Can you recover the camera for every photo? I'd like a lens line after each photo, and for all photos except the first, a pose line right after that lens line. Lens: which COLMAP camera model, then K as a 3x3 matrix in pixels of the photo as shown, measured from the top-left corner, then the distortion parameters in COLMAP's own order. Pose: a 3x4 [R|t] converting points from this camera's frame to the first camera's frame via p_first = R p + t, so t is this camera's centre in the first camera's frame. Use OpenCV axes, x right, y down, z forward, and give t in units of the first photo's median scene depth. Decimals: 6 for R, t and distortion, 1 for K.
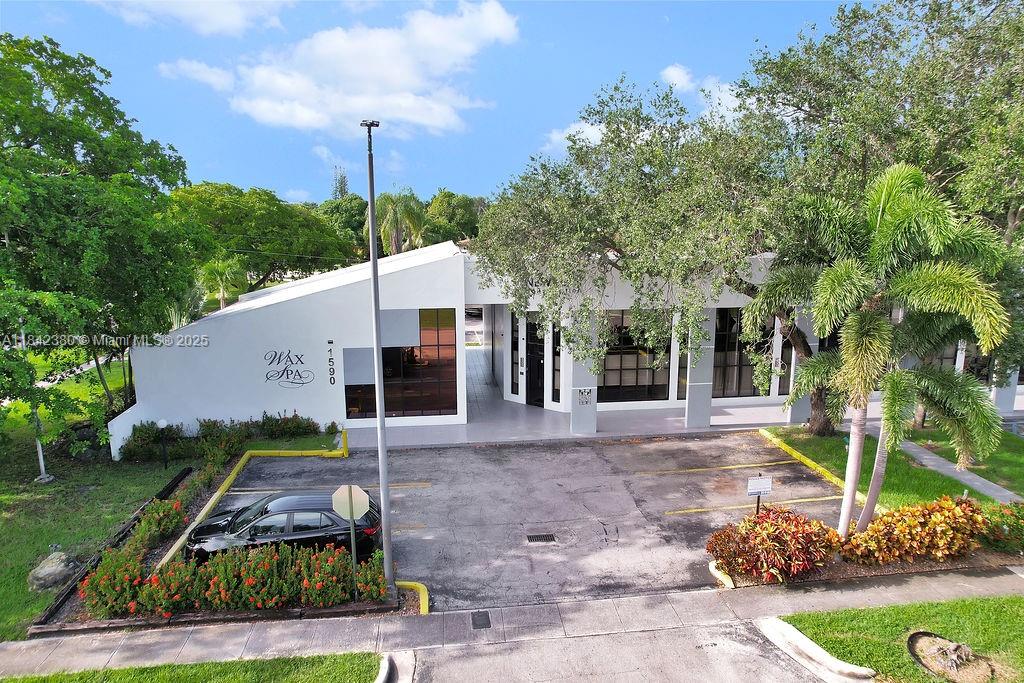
lens RADIAL K [[674.6, 0, 505.0], [0, 674.6, 338.6], [0, 0, 1]] dist [-0.072166, 0.051443]
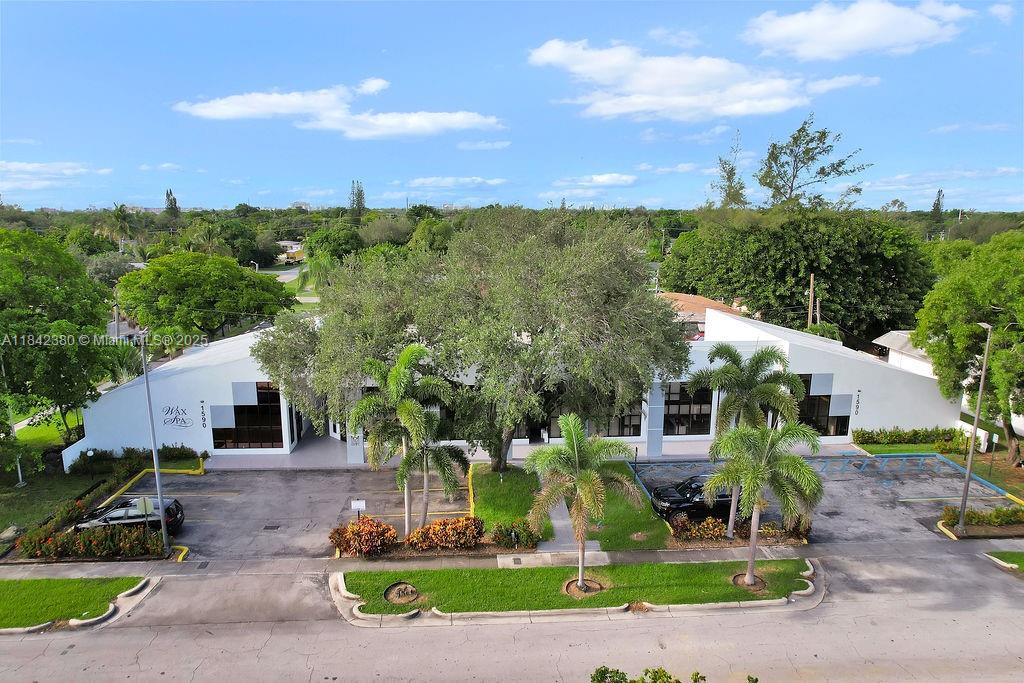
lens RADIAL K [[674.6, 0, 517.6], [0, 674.6, 334.1], [0, 0, 1]] dist [-0.072166, 0.051443]
pose [[0.998300, 0.016580, -0.055880, 0.683867], [-0.016030, 0.999819, 0.010284, -0.217750], [0.056040, -0.009371, 0.998385, -0.646063]]
